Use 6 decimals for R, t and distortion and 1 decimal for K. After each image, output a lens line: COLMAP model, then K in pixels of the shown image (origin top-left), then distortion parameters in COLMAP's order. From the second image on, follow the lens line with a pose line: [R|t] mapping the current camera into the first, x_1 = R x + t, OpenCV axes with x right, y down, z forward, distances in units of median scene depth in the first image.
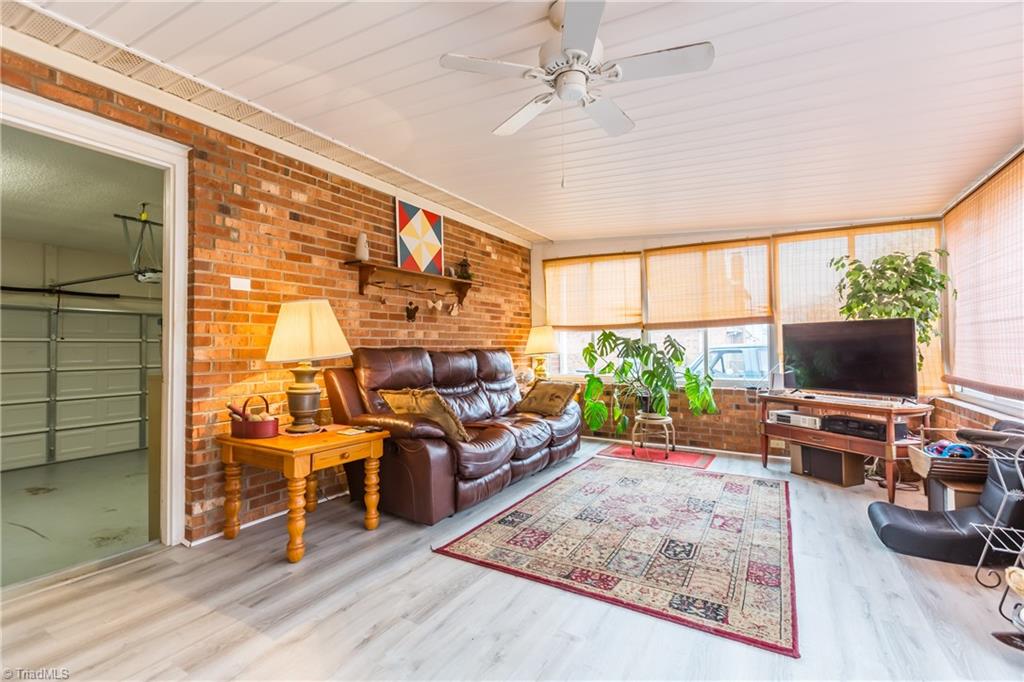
lens RADIAL K [[461.2, 0, 510.9], [0, 461.2, 337.0], [0, 0, 1]] dist [0.001517, 0.000243]
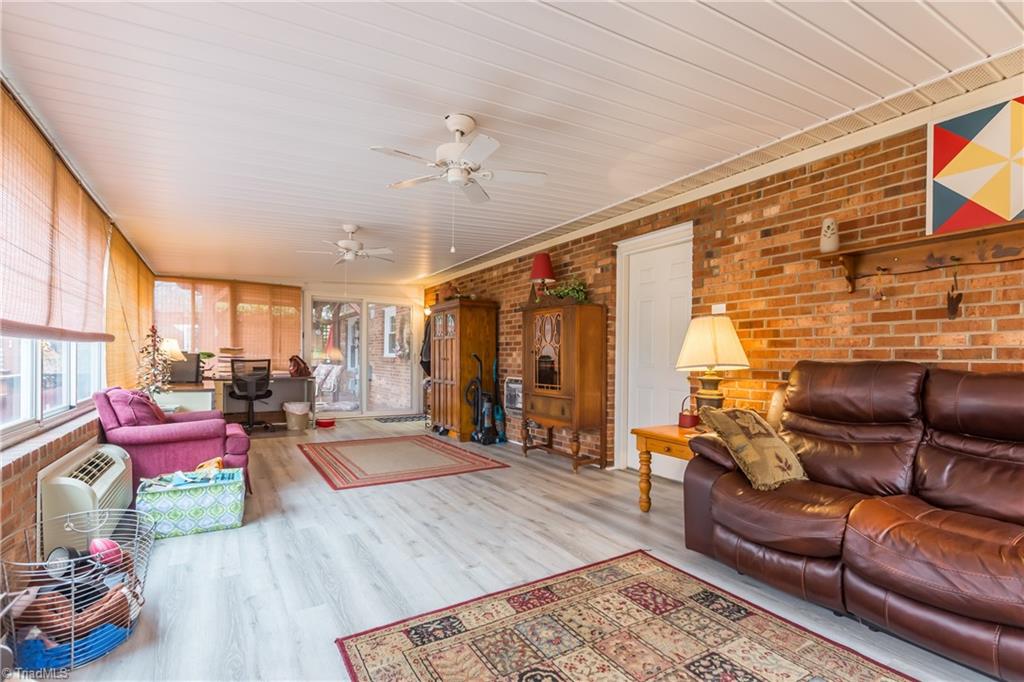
lens RADIAL K [[473.4, 0, 510.1], [0, 473.4, 364.9], [0, 0, 1]] dist [0.000561, 0.000047]
pose [[-0.476292, 0.011488, -0.879212, 0.610368], [0.007304, 0.999932, 0.009108, 0.016786], [0.879257, -0.002083, -0.476344, 0.824734]]
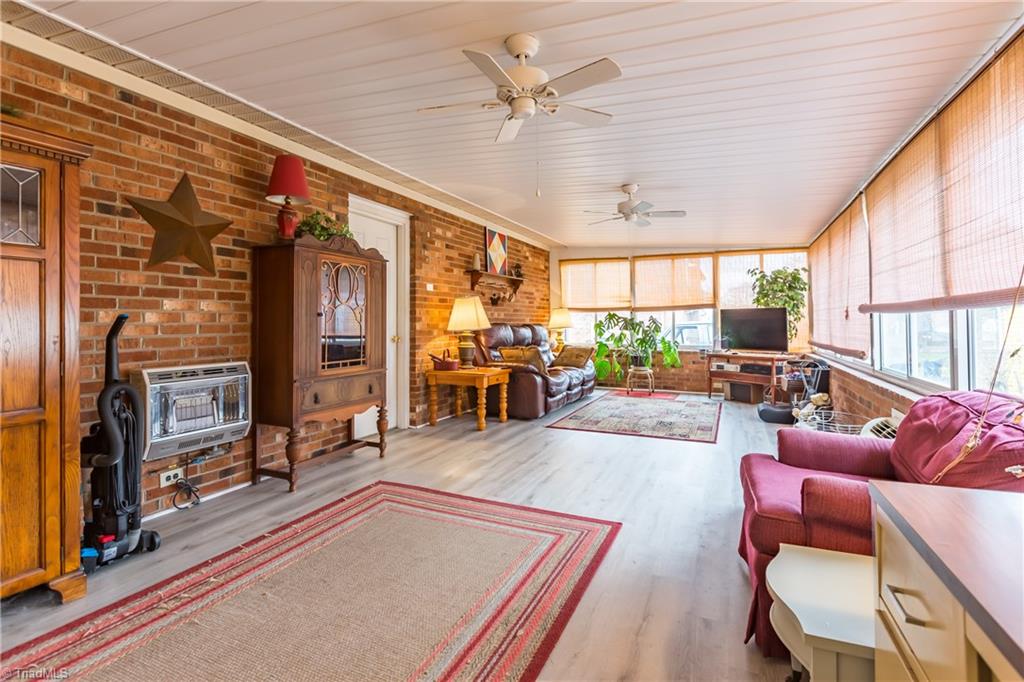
lens RADIAL K [[502.5, 0, 513.2], [0, 502.5, 315.3], [0, 0, 1]] dist [-0.016262, 0.000082]
pose [[0.993775, 0.004317, 0.111325, -0.355880], [-0.004773, 0.999981, 0.003828, -0.010920], [-0.111307, -0.004336, 0.993777, -0.719400]]
